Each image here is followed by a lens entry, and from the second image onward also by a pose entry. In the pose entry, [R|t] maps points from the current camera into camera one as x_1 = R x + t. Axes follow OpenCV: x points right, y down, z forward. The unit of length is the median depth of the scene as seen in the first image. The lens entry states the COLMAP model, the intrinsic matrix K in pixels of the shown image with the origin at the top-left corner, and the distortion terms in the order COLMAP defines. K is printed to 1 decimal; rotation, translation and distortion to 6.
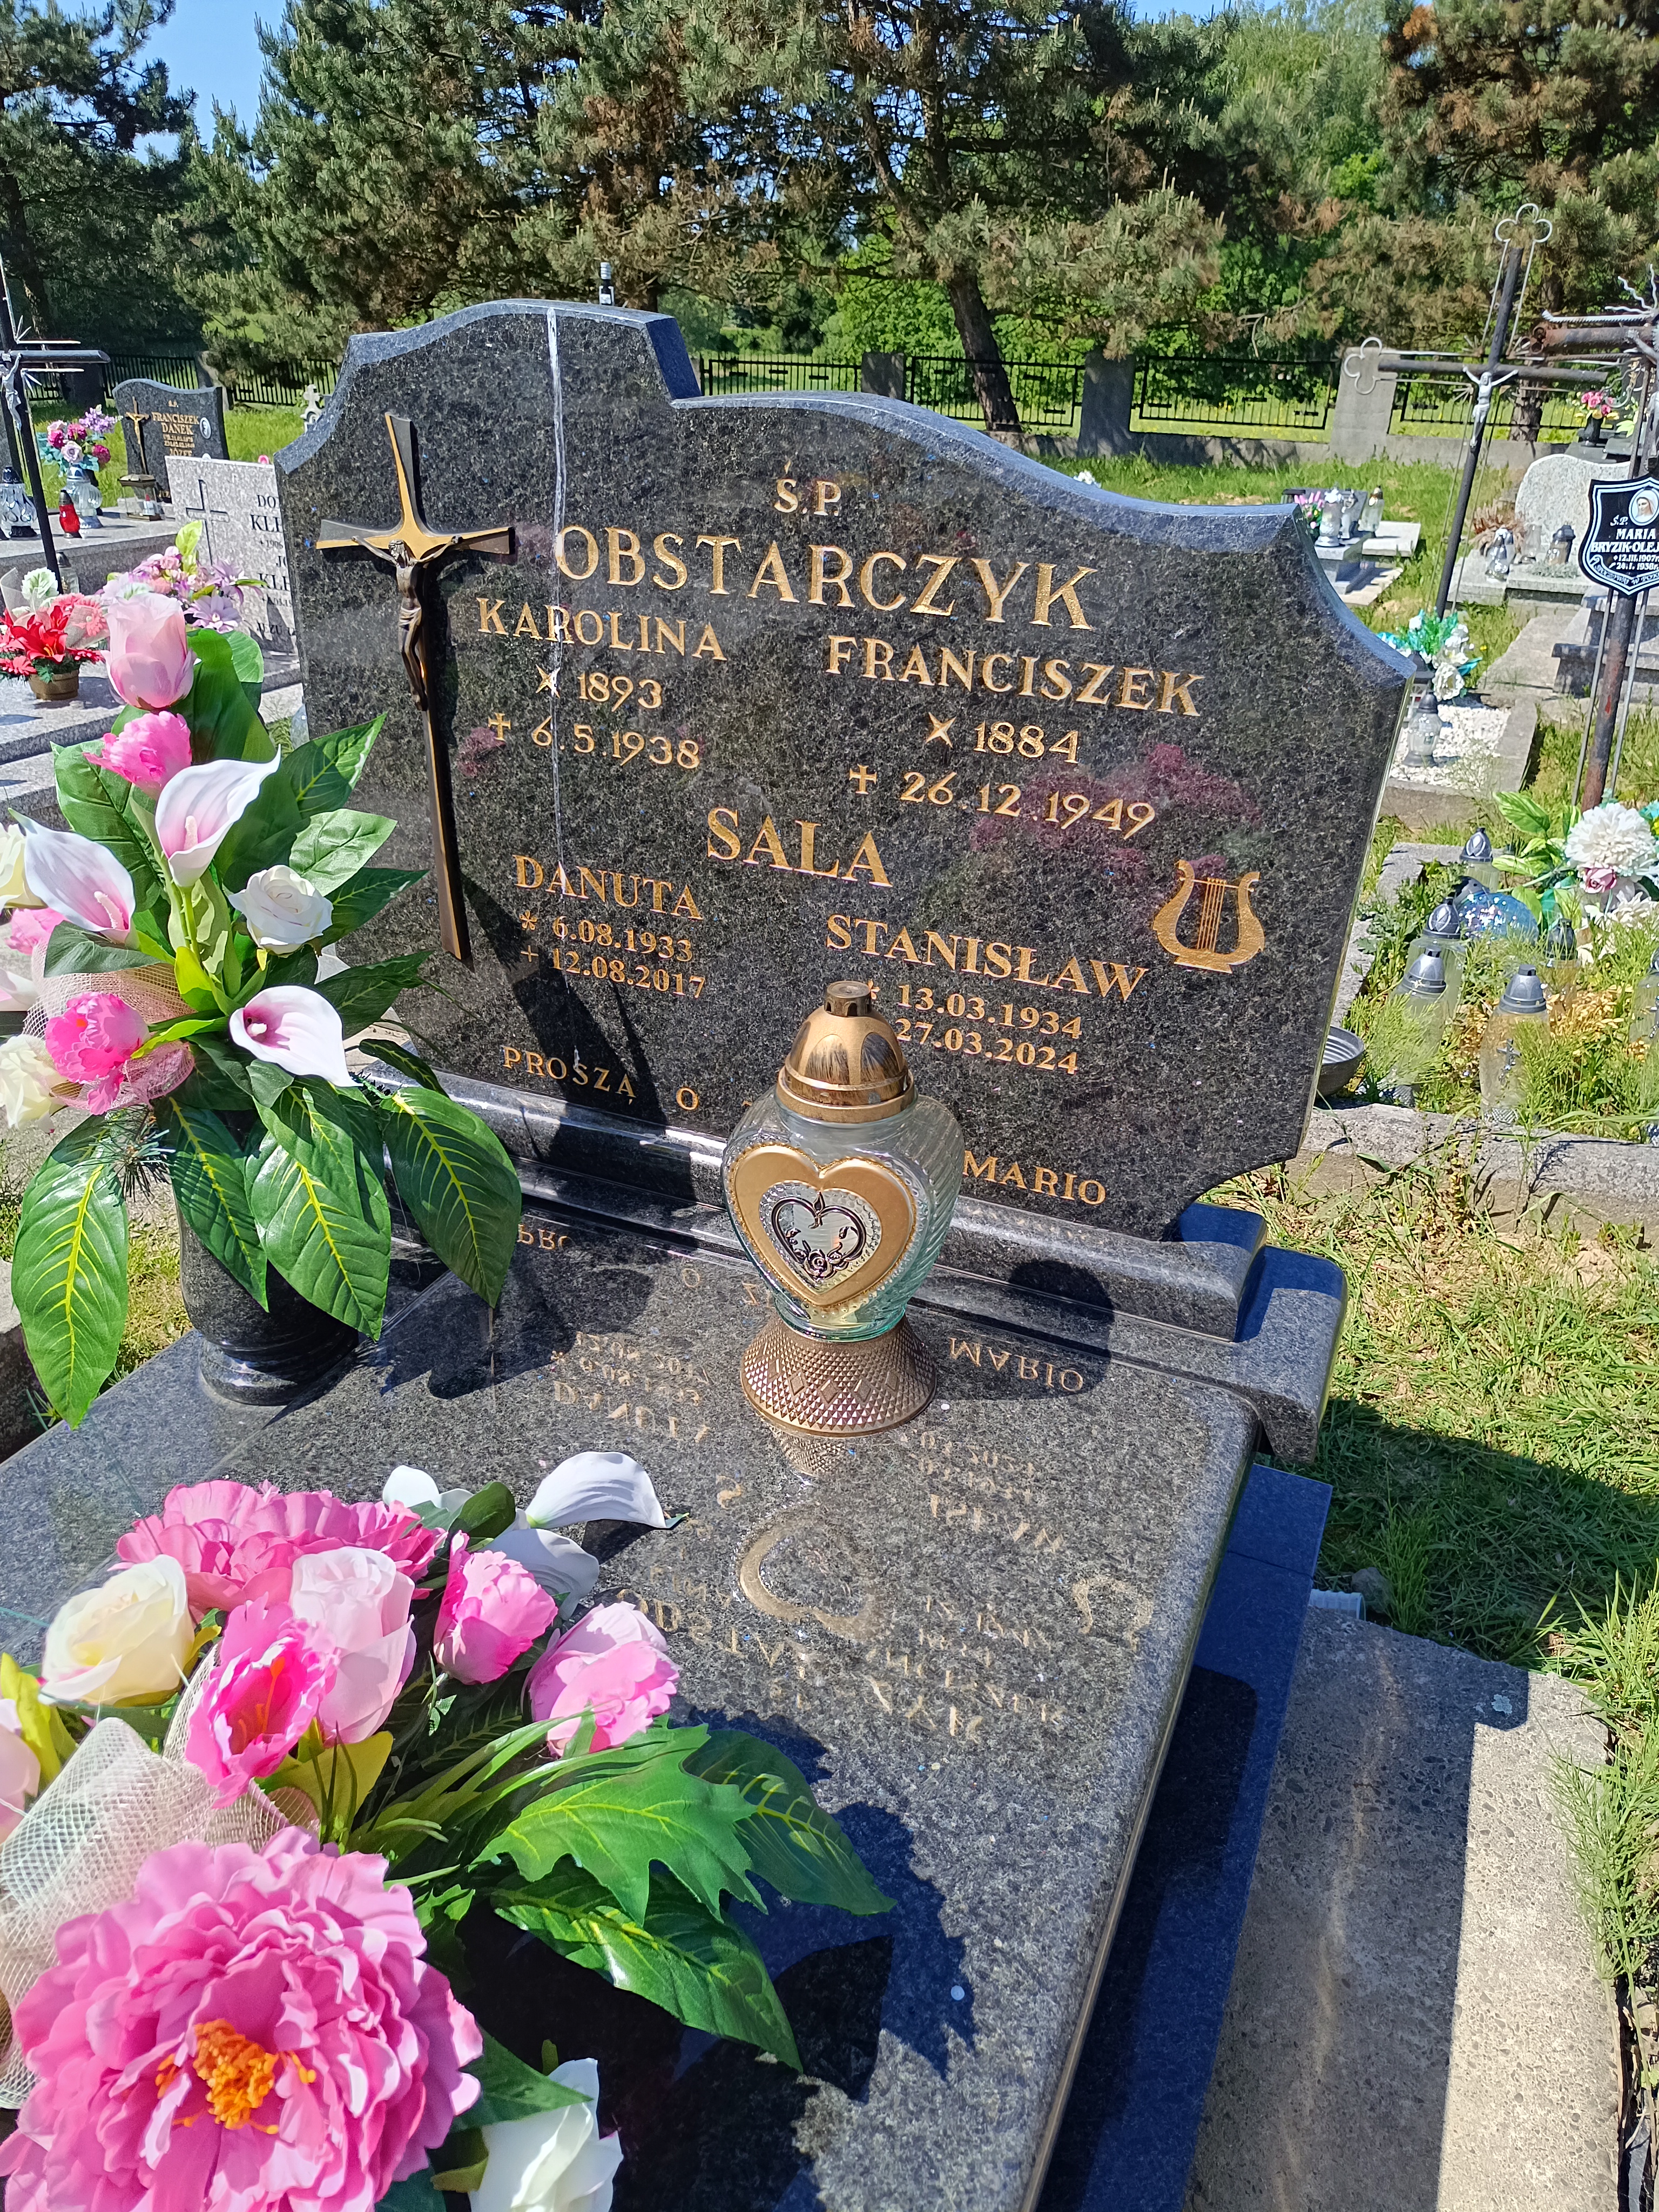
lens RADIAL K [[1491.5, 0, 900.2], [0, 1491.5, 1107.5], [0, 0, 1]] dist [0.070082, -0.056191]
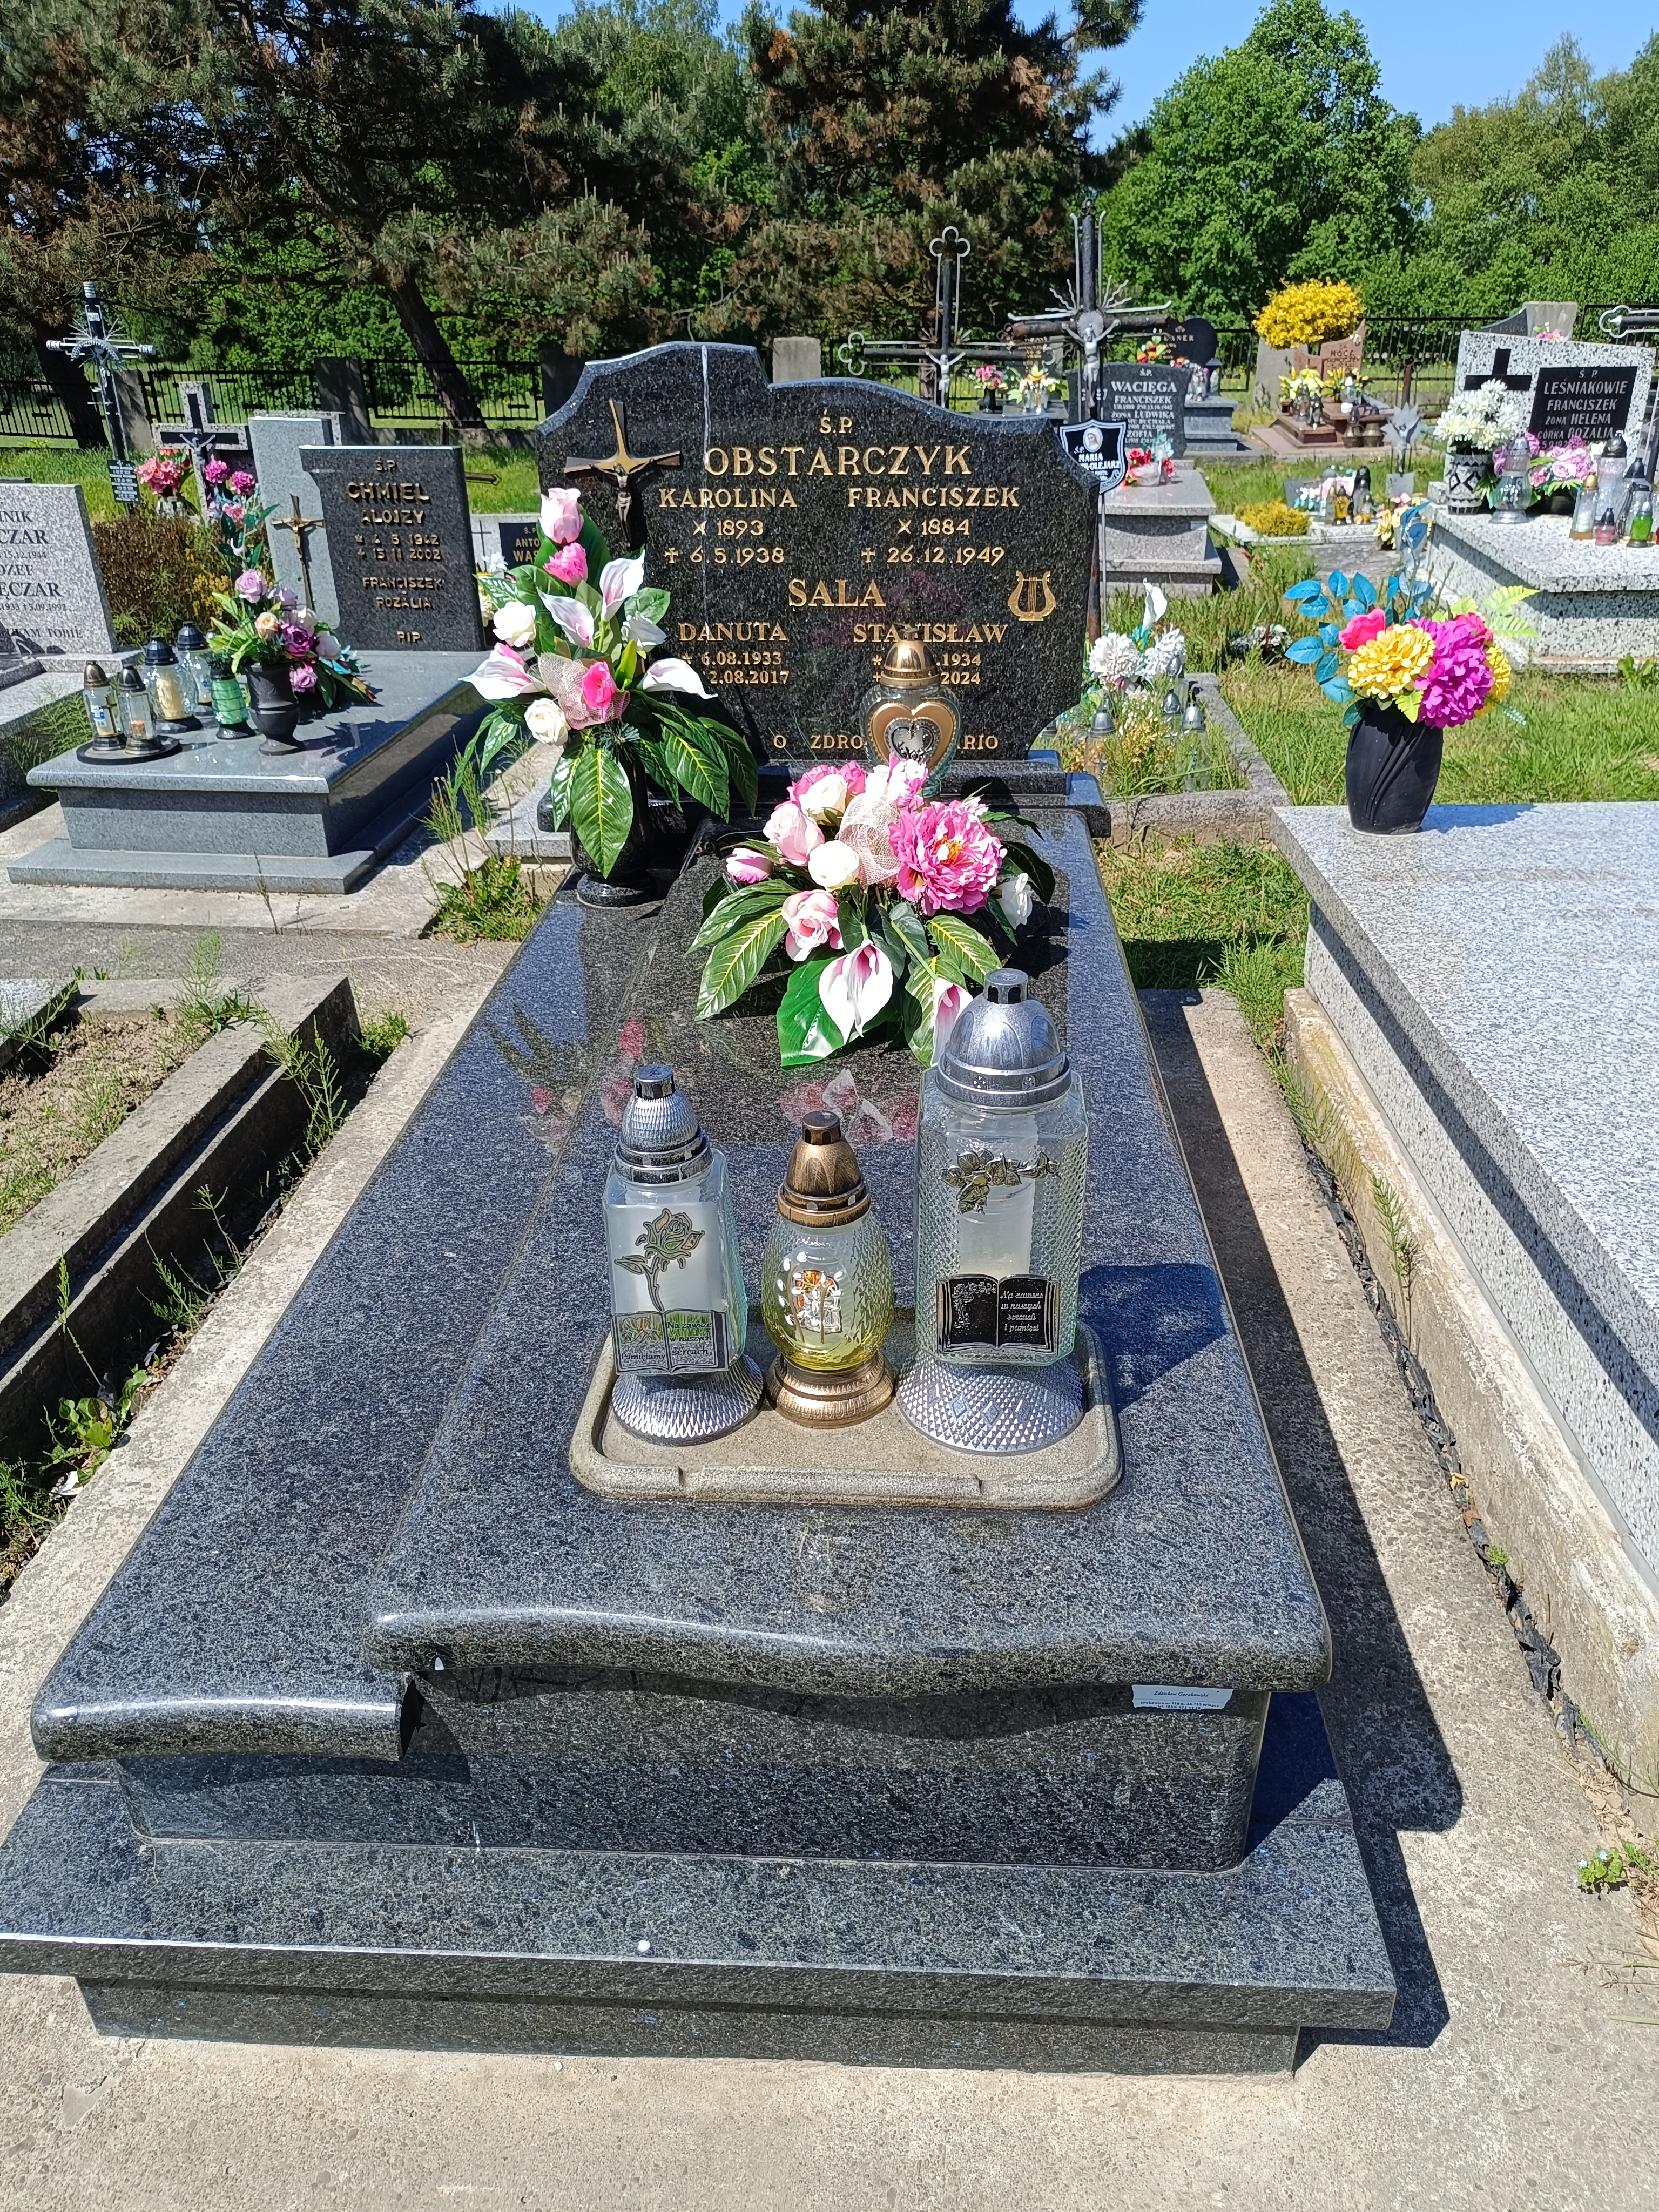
lens RADIAL K [[1491.5, 0, 900.2], [0, 1491.5, 1107.5], [0, 0, 1]] dist [0.070082, -0.056191]
pose [[0.935997, -0.191524, 0.295346, -0.697902], [0.190370, 0.981160, 0.032944, 0.453582], [-0.296091, 0.025389, 0.954822, -0.974845]]
